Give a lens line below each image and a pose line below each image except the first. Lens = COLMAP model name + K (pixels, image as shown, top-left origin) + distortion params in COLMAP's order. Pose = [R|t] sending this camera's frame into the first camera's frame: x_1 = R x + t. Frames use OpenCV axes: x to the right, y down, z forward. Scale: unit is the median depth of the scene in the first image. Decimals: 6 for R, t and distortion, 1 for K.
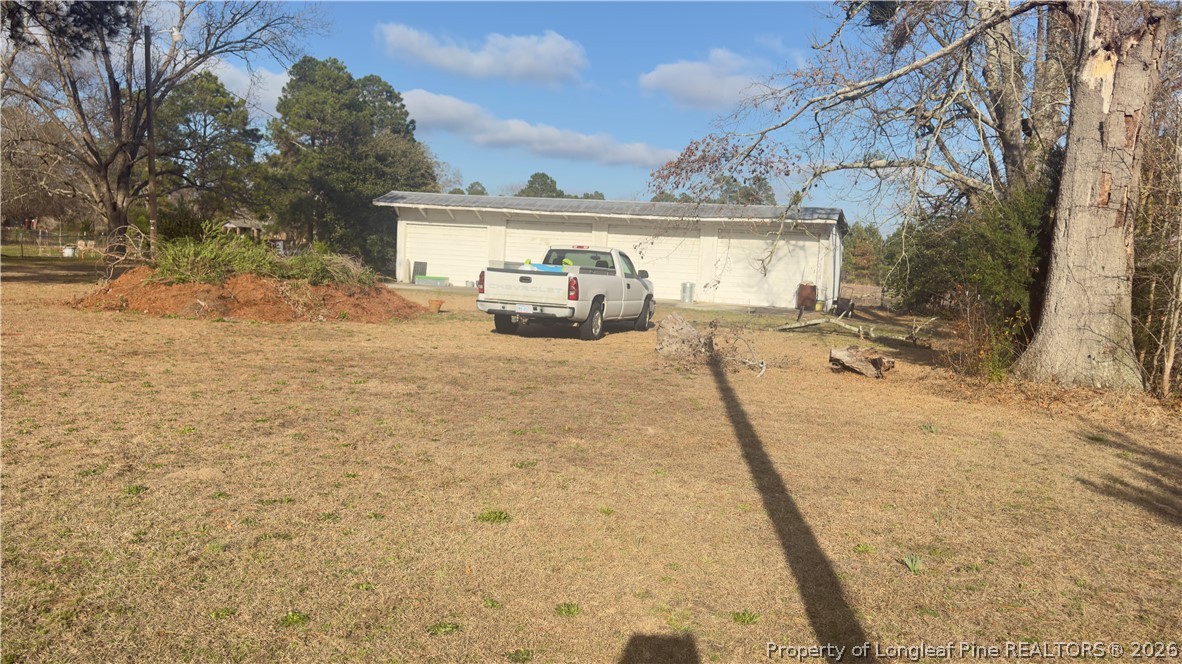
lens RADIAL K [[956.0, 0, 591.0], [0, 956.0, 332.0], [0, 0, 1]] dist [0.221429, -0.359327]
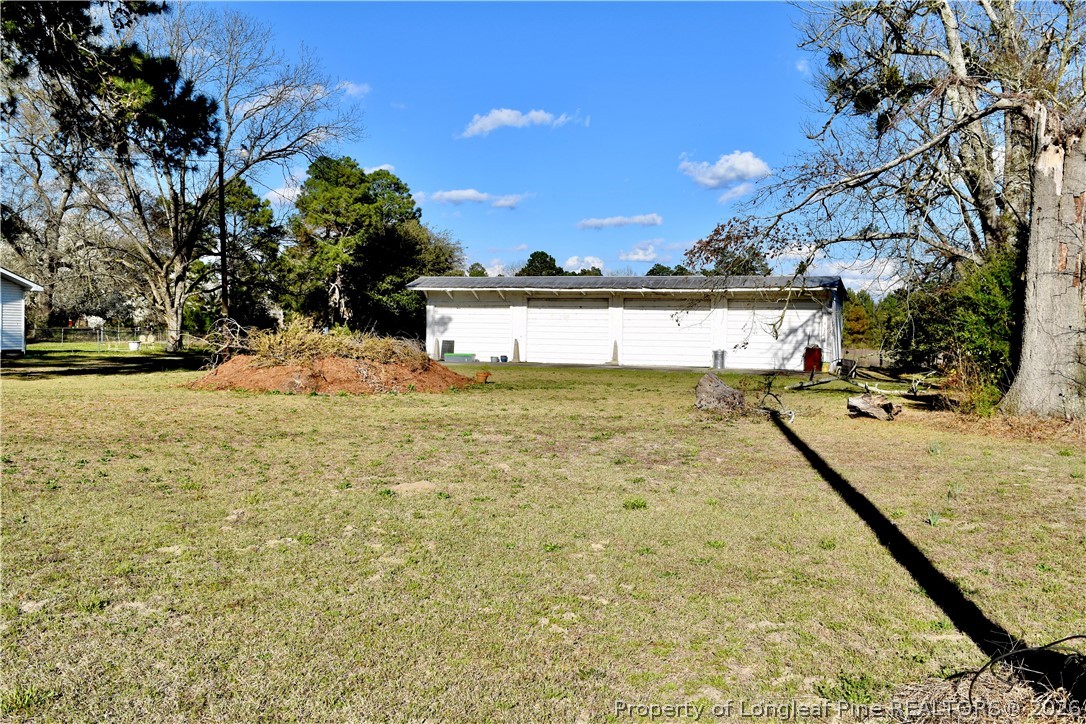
lens RADIAL K [[998.0, 0, 543.0], [0, 998.0, 362.0], [0, 0, 1]] dist [0.004934, -0.135456]
pose [[0.998881, -0.037788, -0.028447, -0.050227], [0.036298, 0.998028, -0.051202, 0.013927], [0.030326, 0.050112, 0.998283, -0.126600]]
